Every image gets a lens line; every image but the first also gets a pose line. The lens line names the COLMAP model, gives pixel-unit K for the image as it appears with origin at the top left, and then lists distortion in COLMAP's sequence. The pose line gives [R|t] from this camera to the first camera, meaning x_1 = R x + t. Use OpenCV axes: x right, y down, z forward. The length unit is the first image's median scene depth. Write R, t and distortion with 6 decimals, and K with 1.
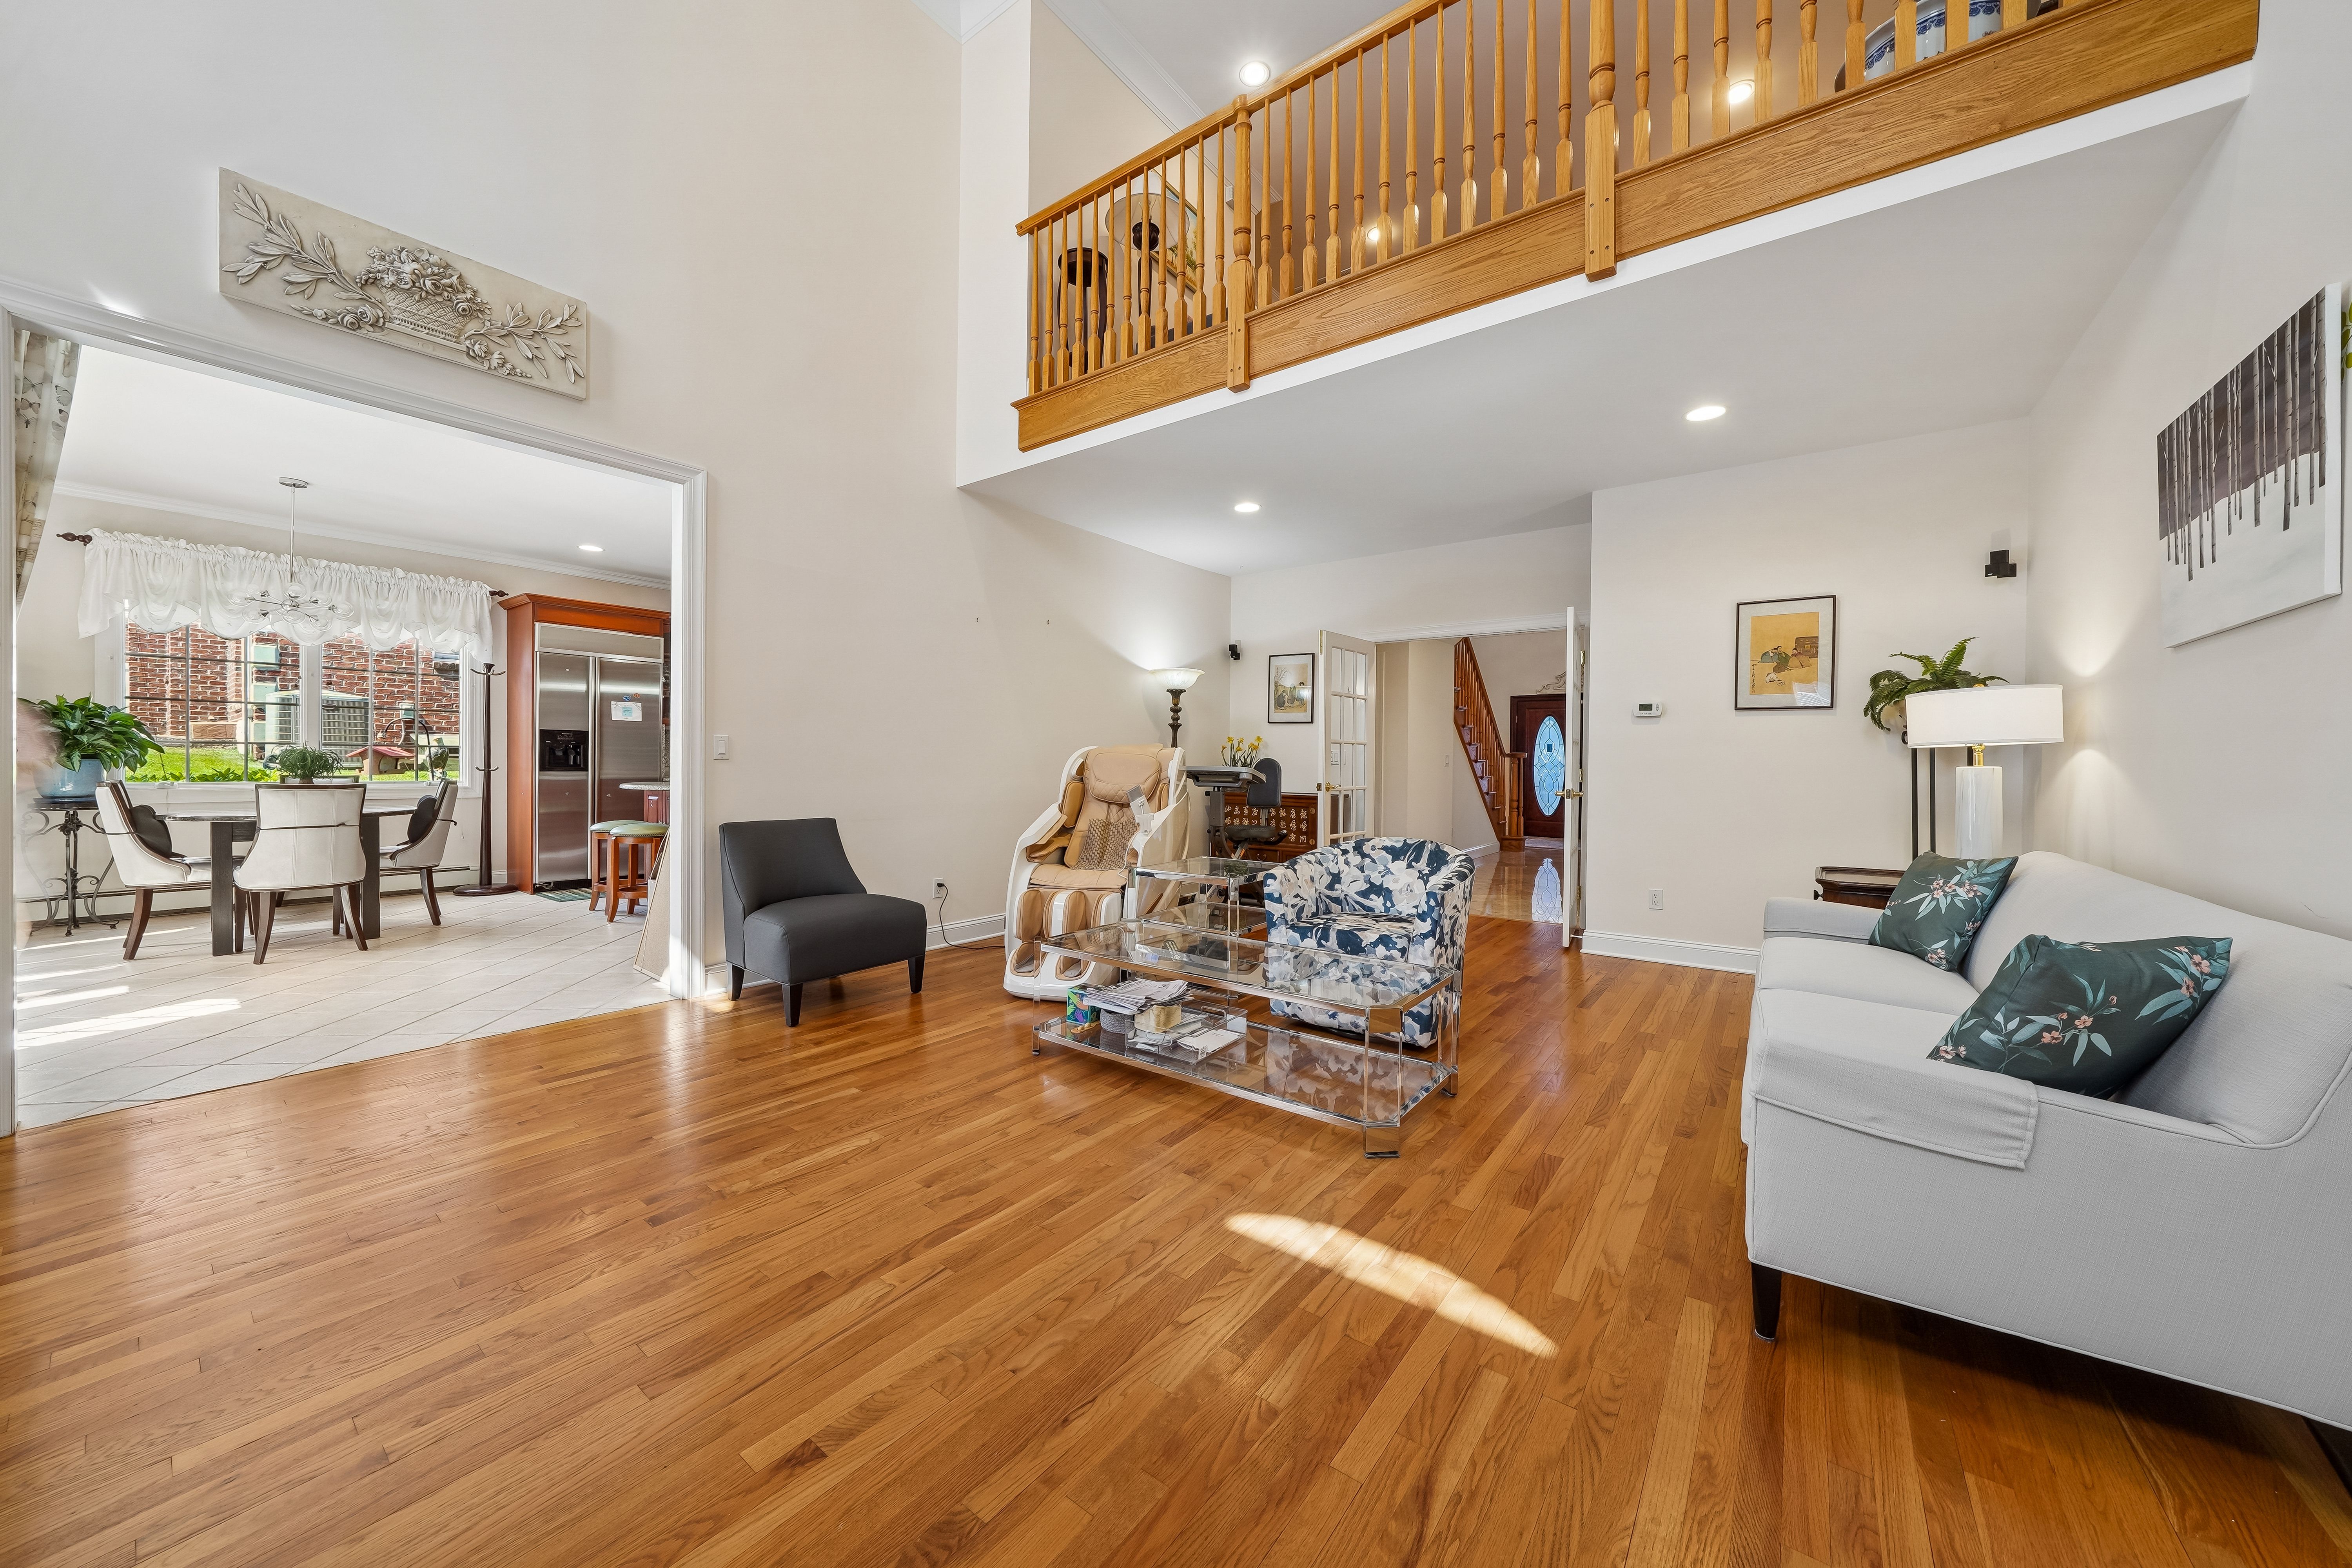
lens RADIAL K [[823.1, 0, 1181.8], [0, 823.1, 769.0], [0, 0, 1]] dist [-0.015591, 0.001233]
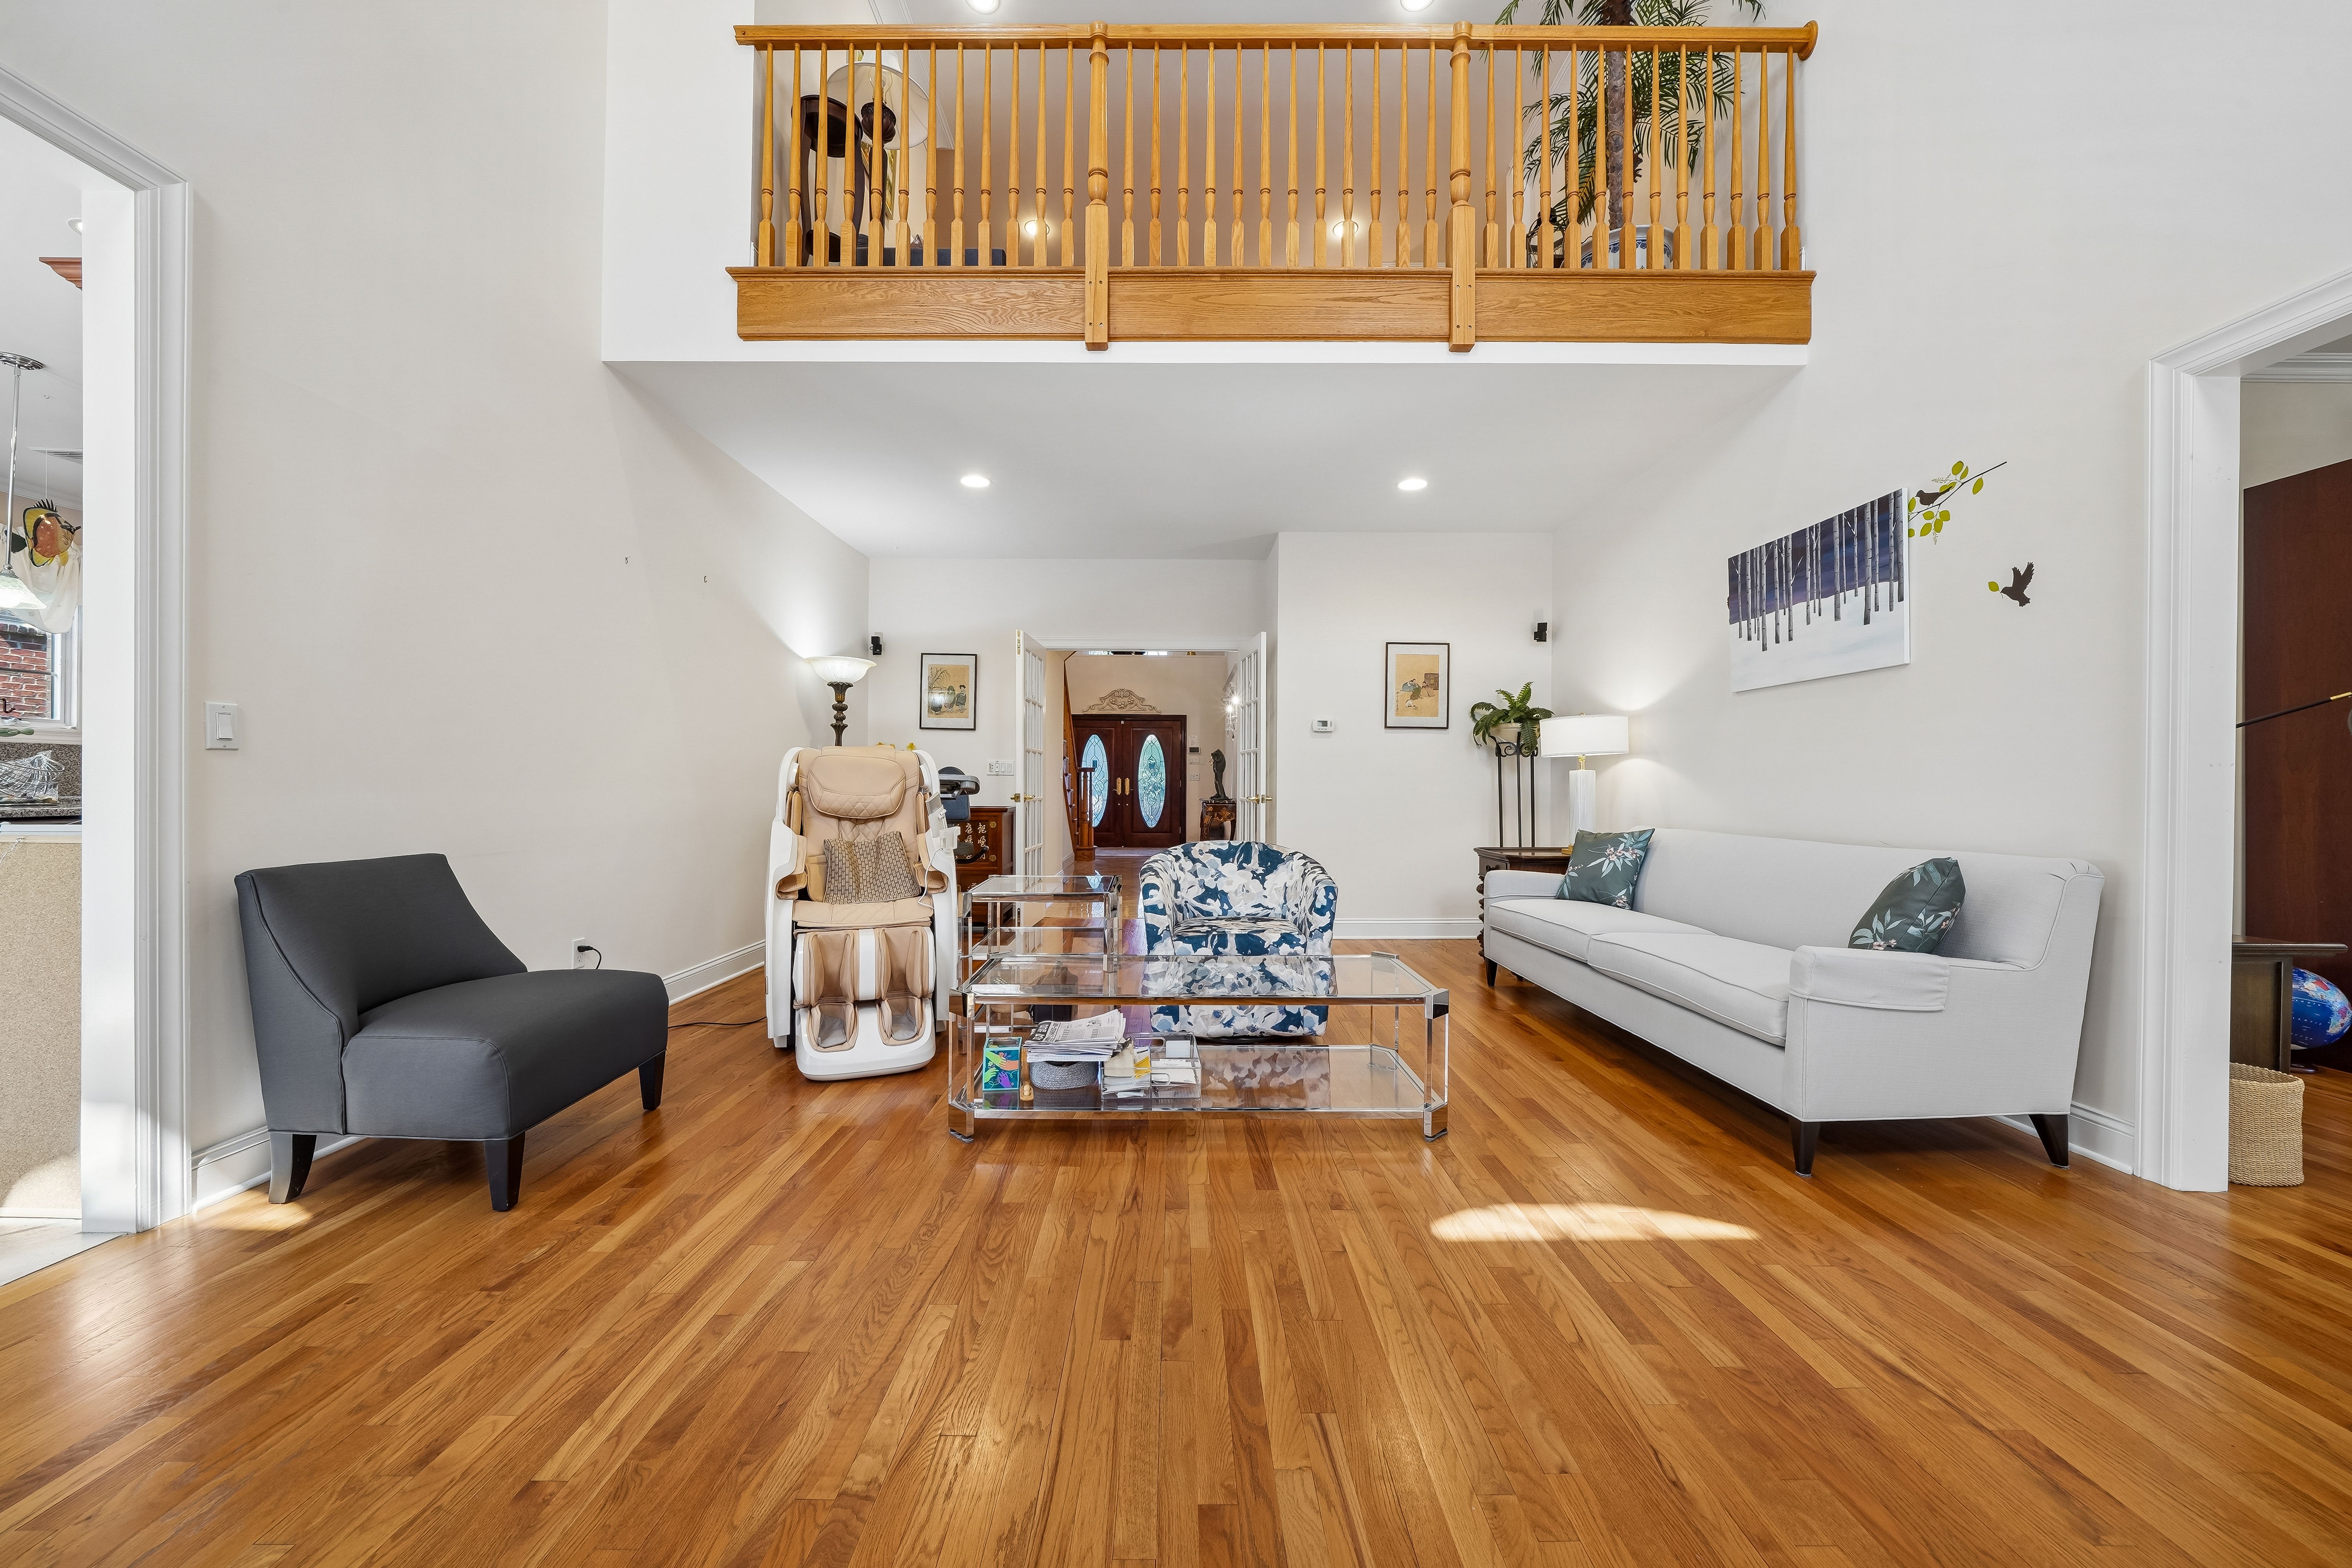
lens RADIAL K [[823.1, 0, 1183.3], [0, 823.1, 789.4], [0, 0, 1]] dist [-0.015591, 0.001233]
pose [[0.797325, -0.008281, 0.603493, -0.456990], [0.008313, 0.999962, 0.002739, 0.020746], [-0.603493, 0.002833, 0.797363, 0.263389]]
